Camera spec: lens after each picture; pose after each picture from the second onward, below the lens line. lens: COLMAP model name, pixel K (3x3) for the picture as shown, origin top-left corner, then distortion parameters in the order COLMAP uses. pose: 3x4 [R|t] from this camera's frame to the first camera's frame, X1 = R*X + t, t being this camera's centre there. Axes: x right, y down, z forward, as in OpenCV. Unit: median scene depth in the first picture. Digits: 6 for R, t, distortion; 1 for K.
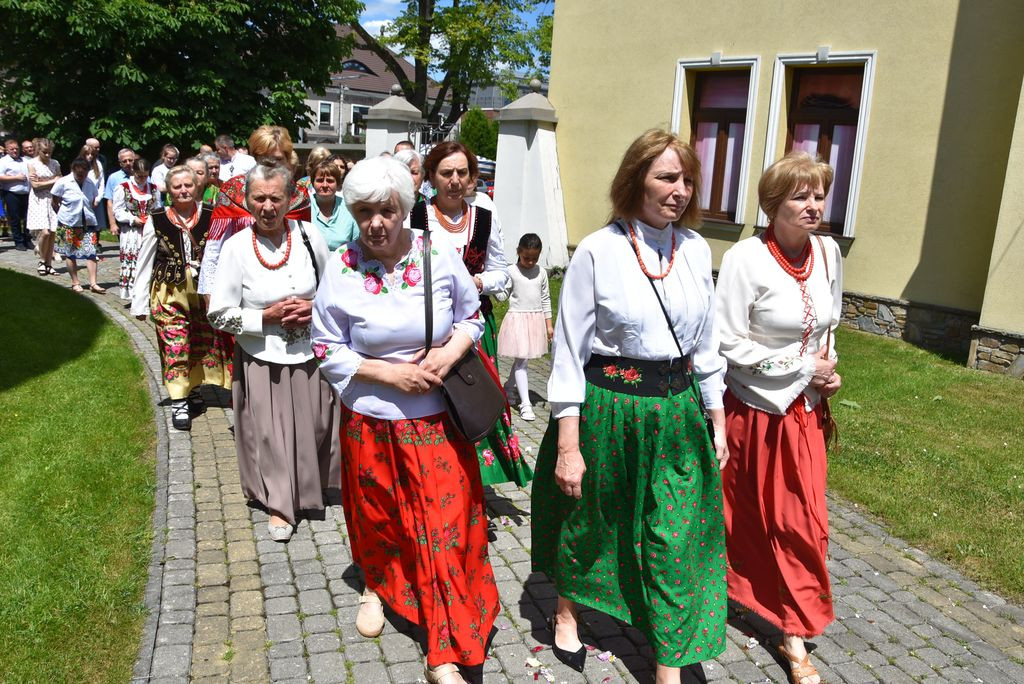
lens RADIAL K [[783.9, 0, 512.0], [0, 783.9, 342.0], [0, 0, 1]] dist [-0.166511, 0.111970]
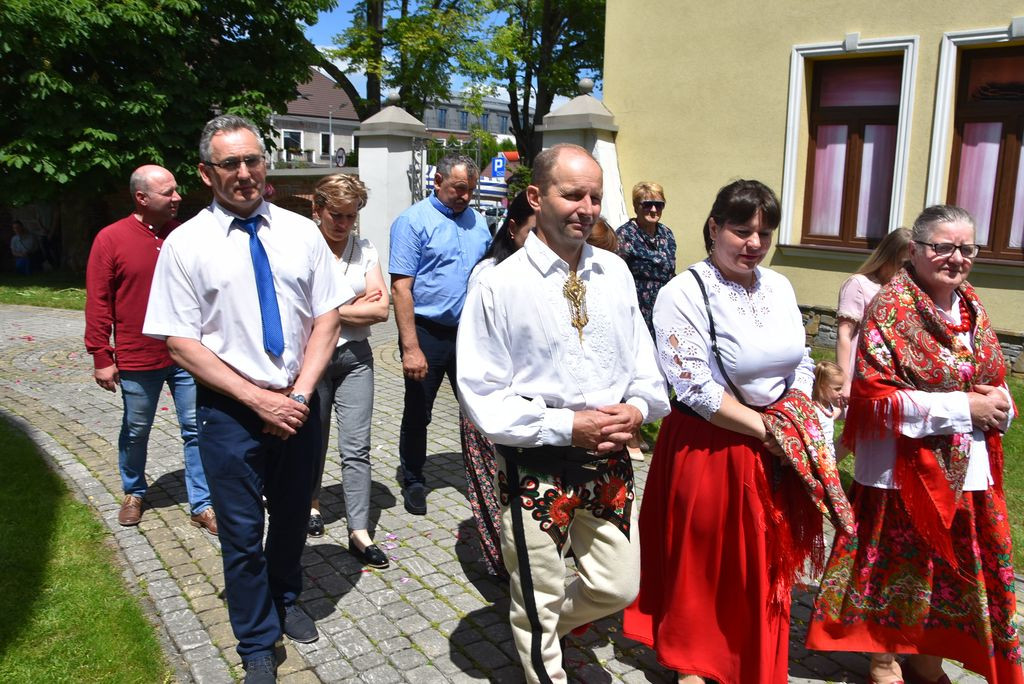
lens RADIAL K [[783.9, 0, 512.0], [0, 783.9, 342.0], [0, 0, 1]] dist [-0.166511, 0.111970]
pose [[0.994476, -0.055235, 0.089255, -0.114683], [0.057405, 0.998110, -0.021934, -0.049892], [-0.087875, 0.026937, 0.995767, 0.197238]]
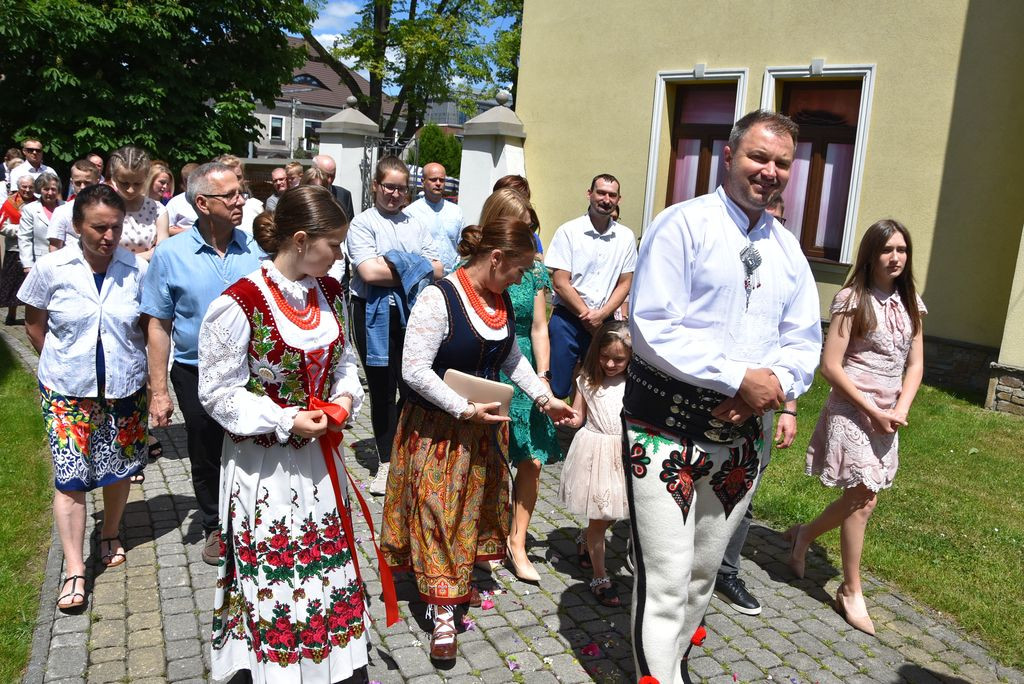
lens RADIAL K [[783.9, 0, 512.0], [0, 783.9, 342.0], [0, 0, 1]] dist [-0.166511, 0.111970]
pose [[0.998201, -0.003424, 0.059864, -0.012759], [0.004644, 0.999784, -0.020259, -0.016249], [-0.059782, 0.020500, 0.998001, 0.062762]]
